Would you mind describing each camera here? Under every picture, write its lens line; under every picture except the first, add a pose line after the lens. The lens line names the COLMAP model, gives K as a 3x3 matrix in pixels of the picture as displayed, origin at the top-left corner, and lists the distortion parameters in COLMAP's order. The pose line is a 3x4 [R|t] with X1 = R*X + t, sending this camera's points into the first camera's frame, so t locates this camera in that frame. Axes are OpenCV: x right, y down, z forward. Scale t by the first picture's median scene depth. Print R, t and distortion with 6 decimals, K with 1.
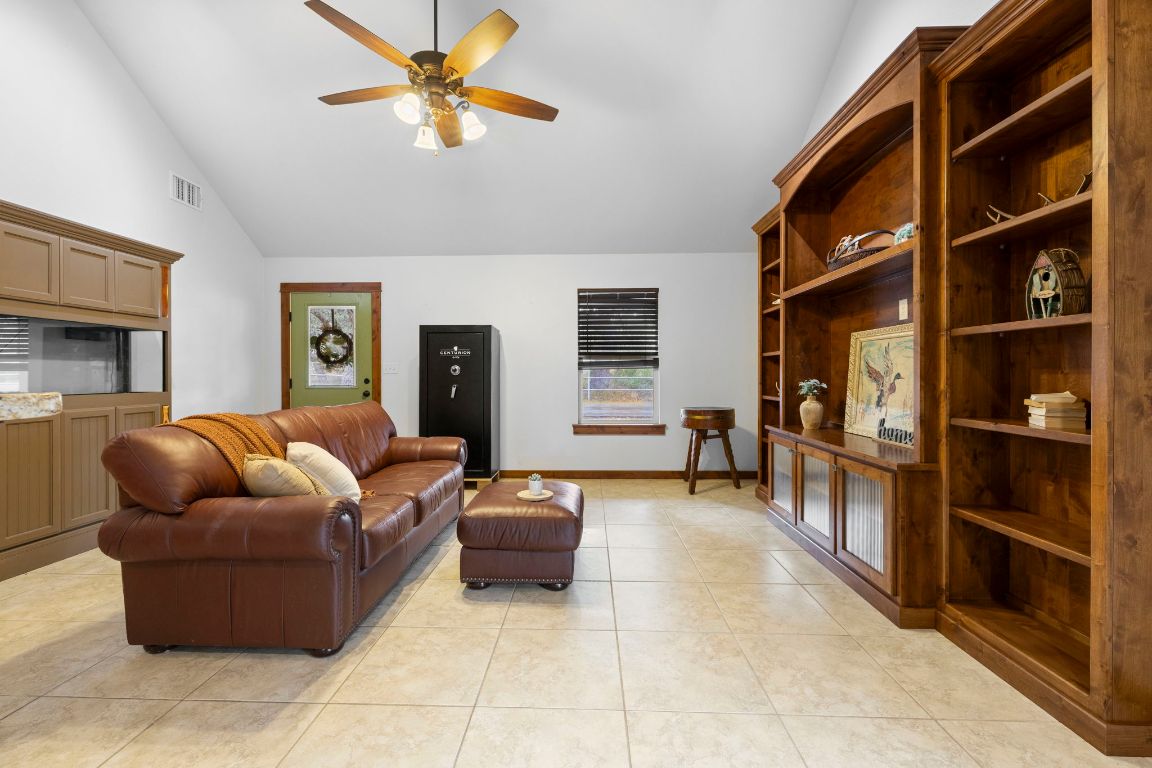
lens RADIAL K [[484.6, 0, 577.7], [0, 484.6, 376.0], [0, 0, 1]] dist [-0.000545, -0.000696]
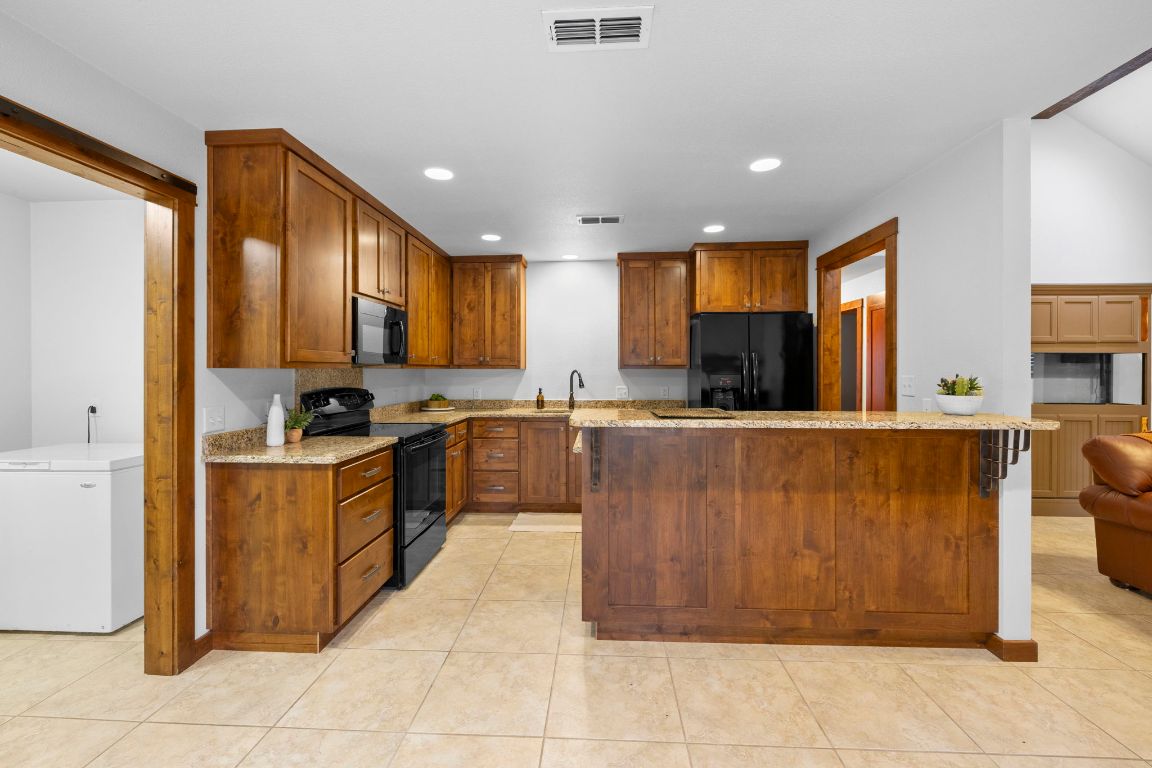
lens RADIAL K [[484.6, 0, 574.1], [0, 484.6, 370.7], [0, 0, 1]] dist [-0.000545, -0.000696]
pose [[-0.029834, 0.004355, -0.999545, 0.438225], [-0.005045, 0.999977, 0.004507, -0.061386], [0.999542, 0.005178, -0.029811, -0.419076]]
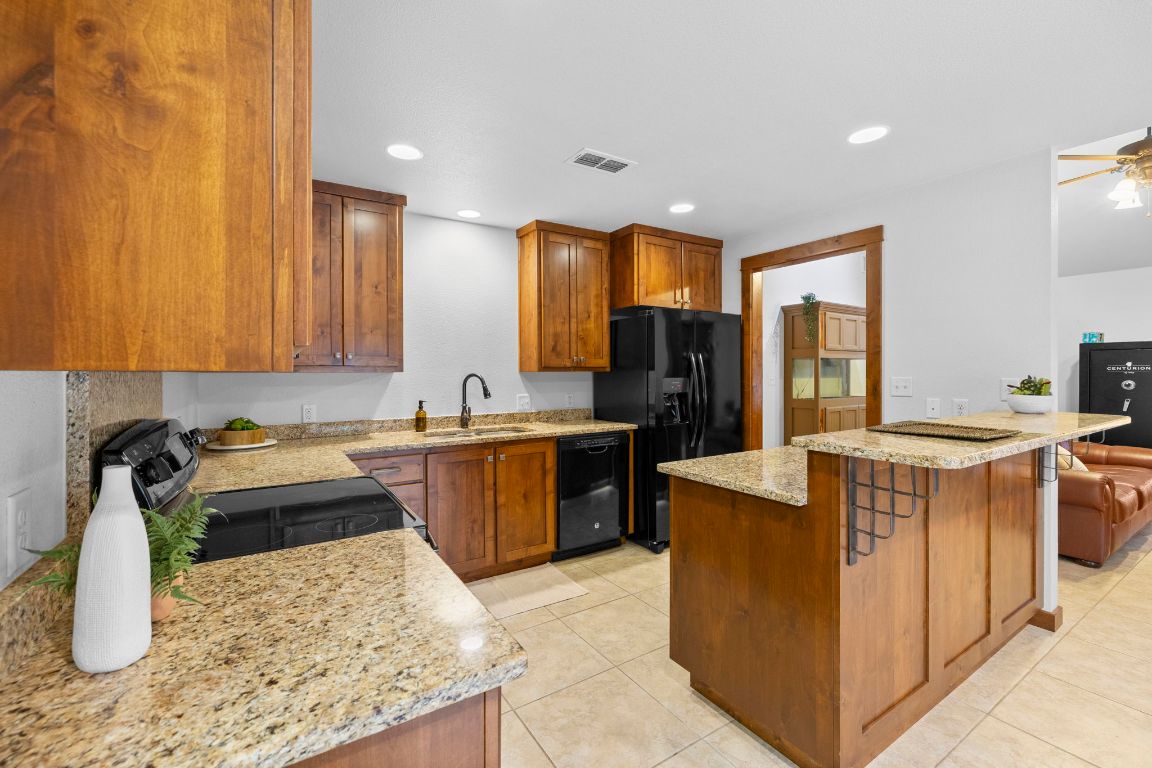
lens RADIAL K [[484.6, 0, 573.7], [0, 484.6, 375.2], [0, 0, 1]] dist [-0.000545, -0.000696]
pose [[0.557785, 0.005766, -0.829965, -0.087324], [-0.002023, 0.999982, 0.005588, -0.058929], [0.829983, -0.001438, 0.557787, -0.916828]]
